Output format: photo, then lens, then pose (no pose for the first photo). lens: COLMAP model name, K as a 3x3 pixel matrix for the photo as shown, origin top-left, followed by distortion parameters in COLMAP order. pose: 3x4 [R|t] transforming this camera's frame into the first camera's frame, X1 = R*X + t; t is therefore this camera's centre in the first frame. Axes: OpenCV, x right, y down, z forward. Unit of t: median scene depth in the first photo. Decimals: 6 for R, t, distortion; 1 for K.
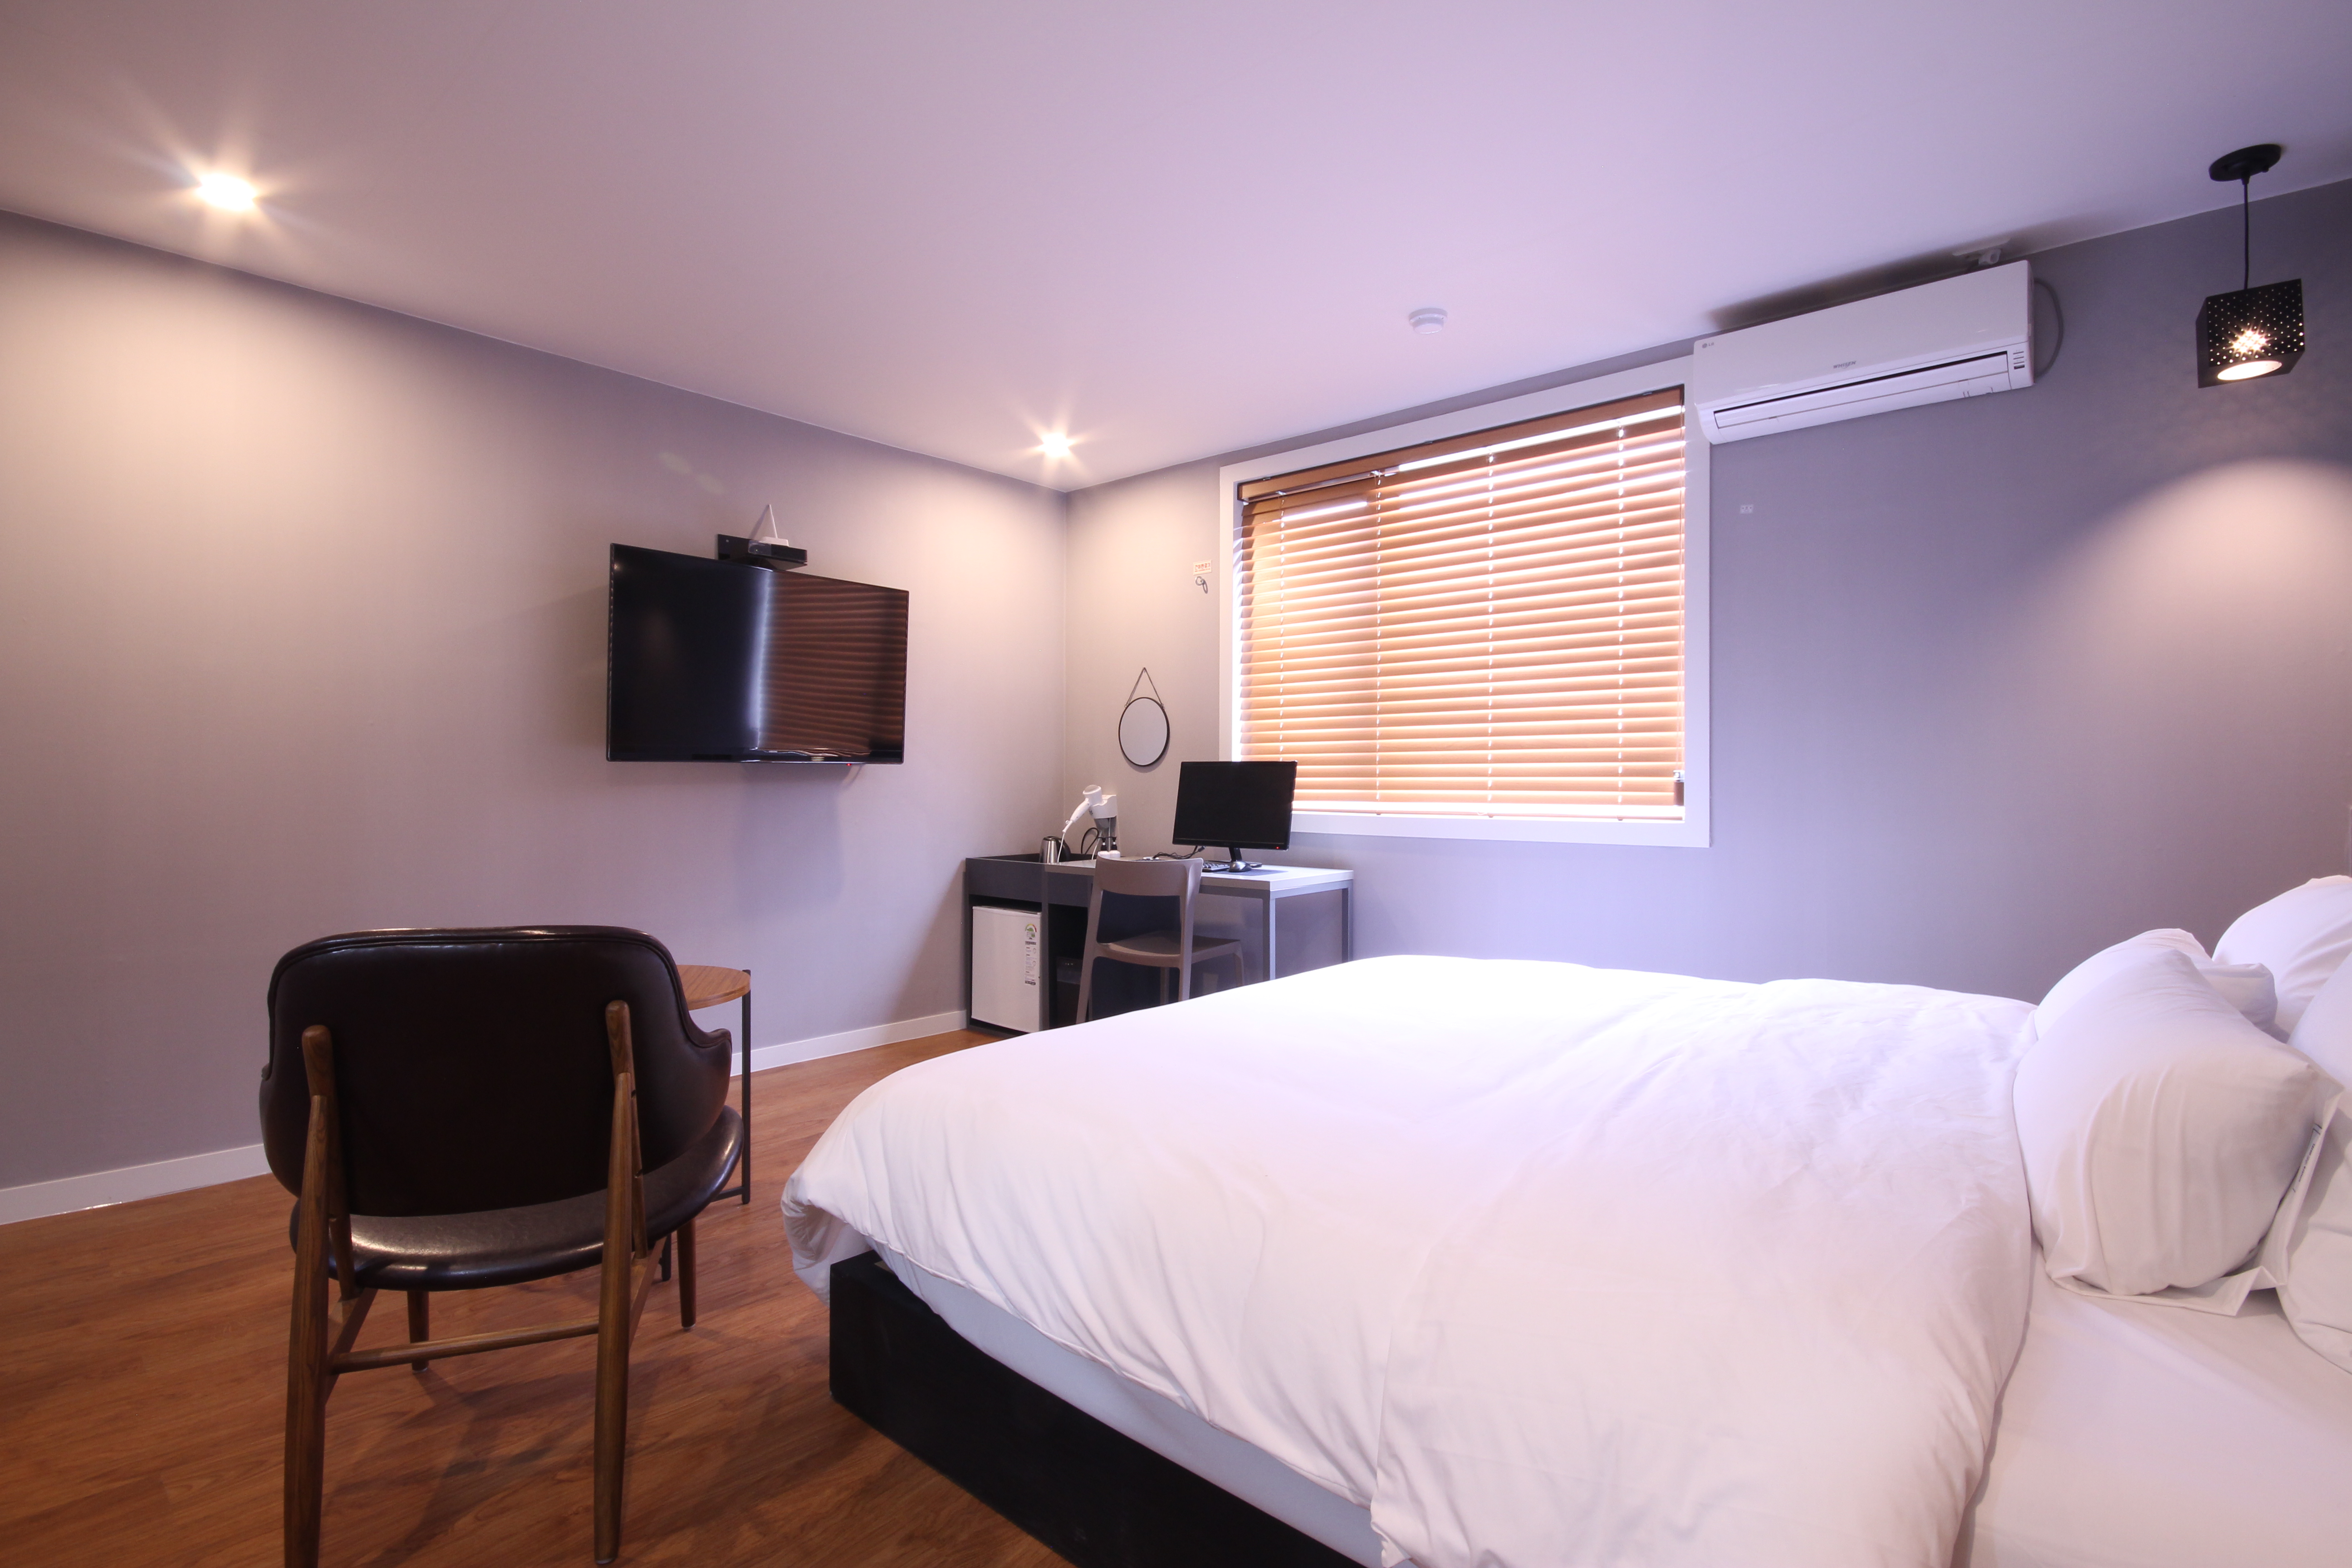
lens RADIAL K [[1095.6, 0, 1204.3], [0, 1095.6, 780.0], [0, 0, 1]] dist [0.002445, 0.001349]
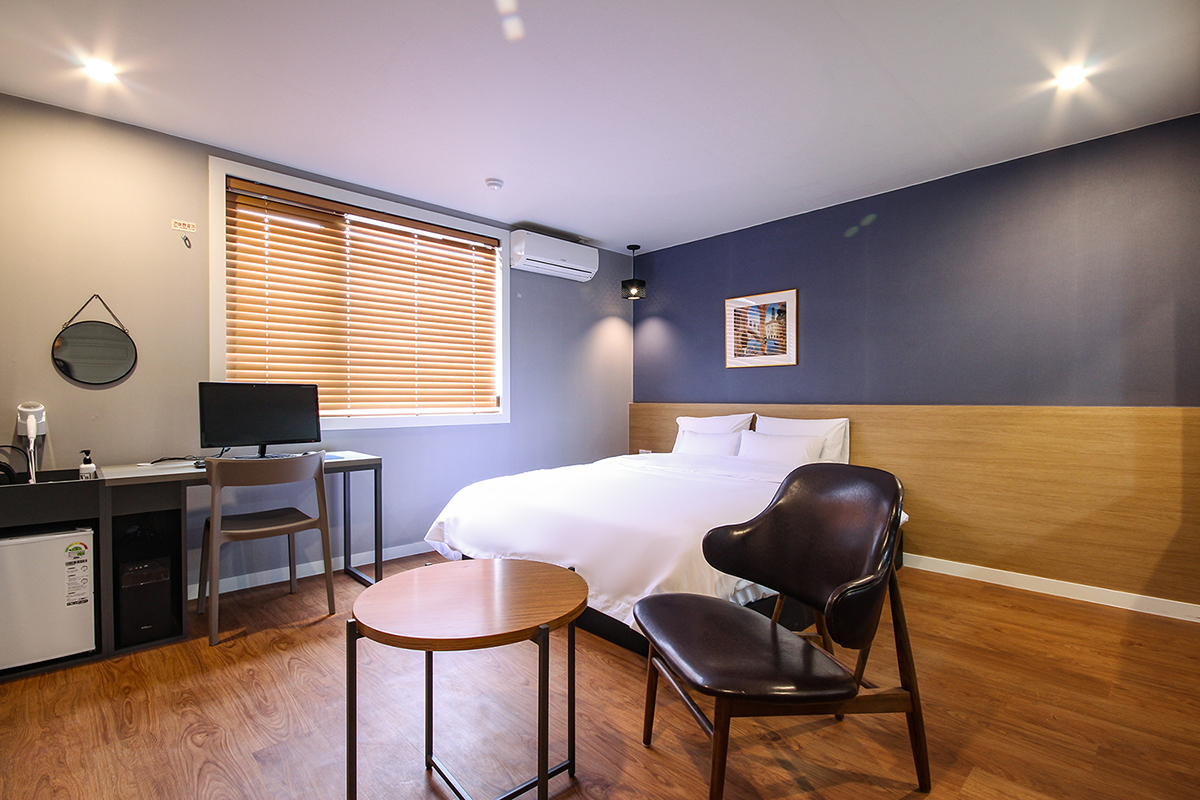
lens RADIAL K [[559.0, 0, 614.5], [0, 559.0, 397.9], [0, 0, 1]] dist [0.002445, 0.001349]
pose [[0.083248, -0.001731, 0.996527, -0.722665], [0.000551, 0.999998, 0.001691, 0.000700], [-0.996529, 0.000409, 0.083249, 0.556326]]
